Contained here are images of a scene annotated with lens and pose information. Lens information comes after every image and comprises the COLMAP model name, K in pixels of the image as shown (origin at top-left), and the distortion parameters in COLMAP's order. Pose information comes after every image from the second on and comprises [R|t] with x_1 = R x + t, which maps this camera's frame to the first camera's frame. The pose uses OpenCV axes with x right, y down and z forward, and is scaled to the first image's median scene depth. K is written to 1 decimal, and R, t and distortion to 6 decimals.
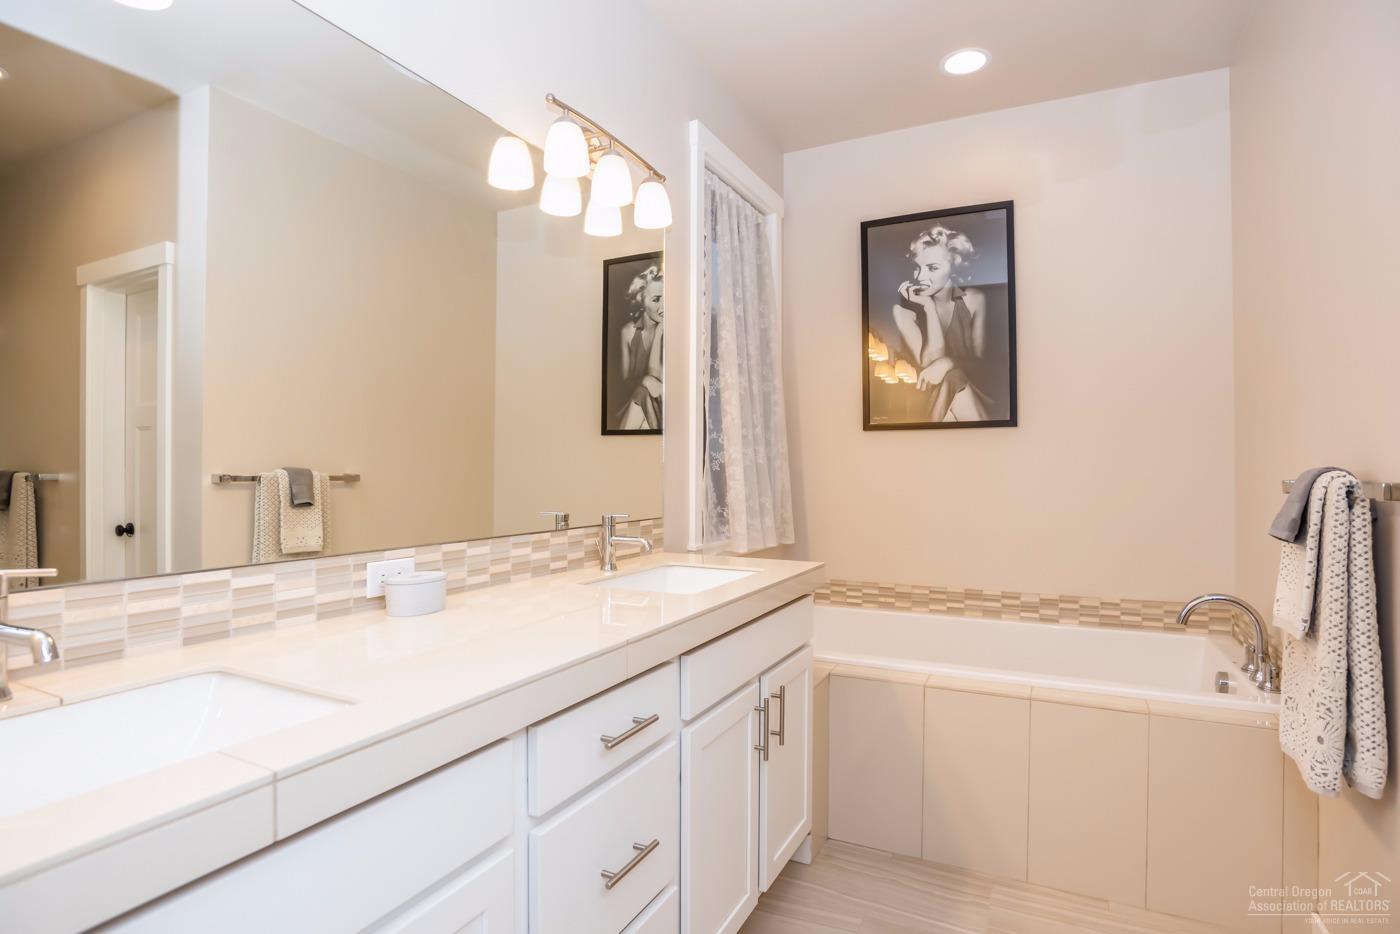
lens RADIAL K [[722.9, 0, 705.7], [0, 722.9, 468.1], [0, 0, 1]] dist [-0.044946, 0.017505]
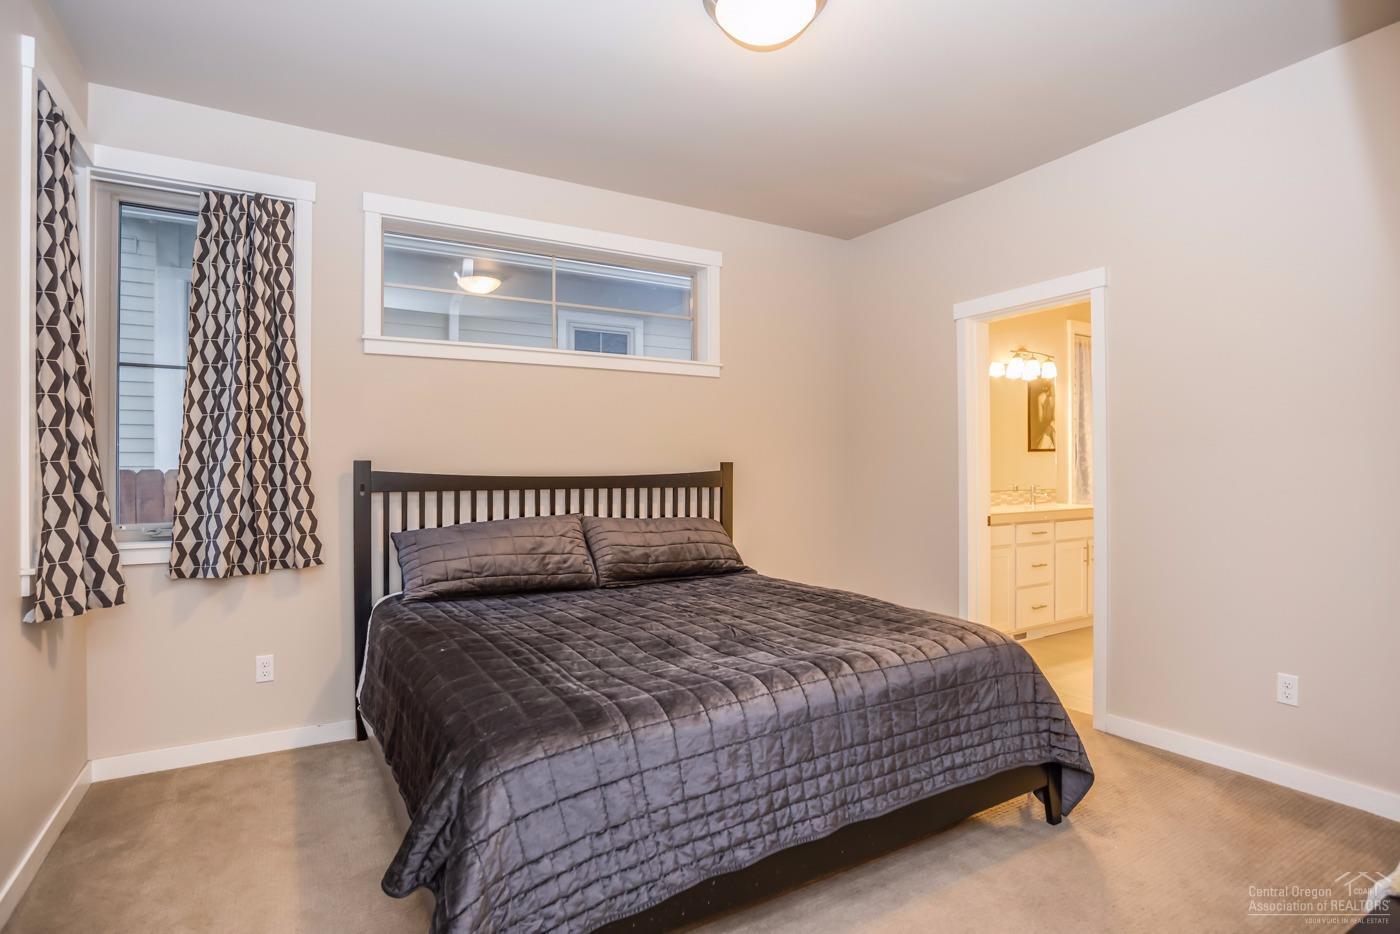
lens RADIAL K [[722.9, 0, 713.1], [0, 722.9, 468.9], [0, 0, 1]] dist [-0.044946, 0.017505]
pose [[0.853155, -0.012736, -0.521502, 0.191240], [0.013033, 0.999910, -0.003097, -0.007378], [0.521495, -0.004155, 0.853244, -1.499923]]
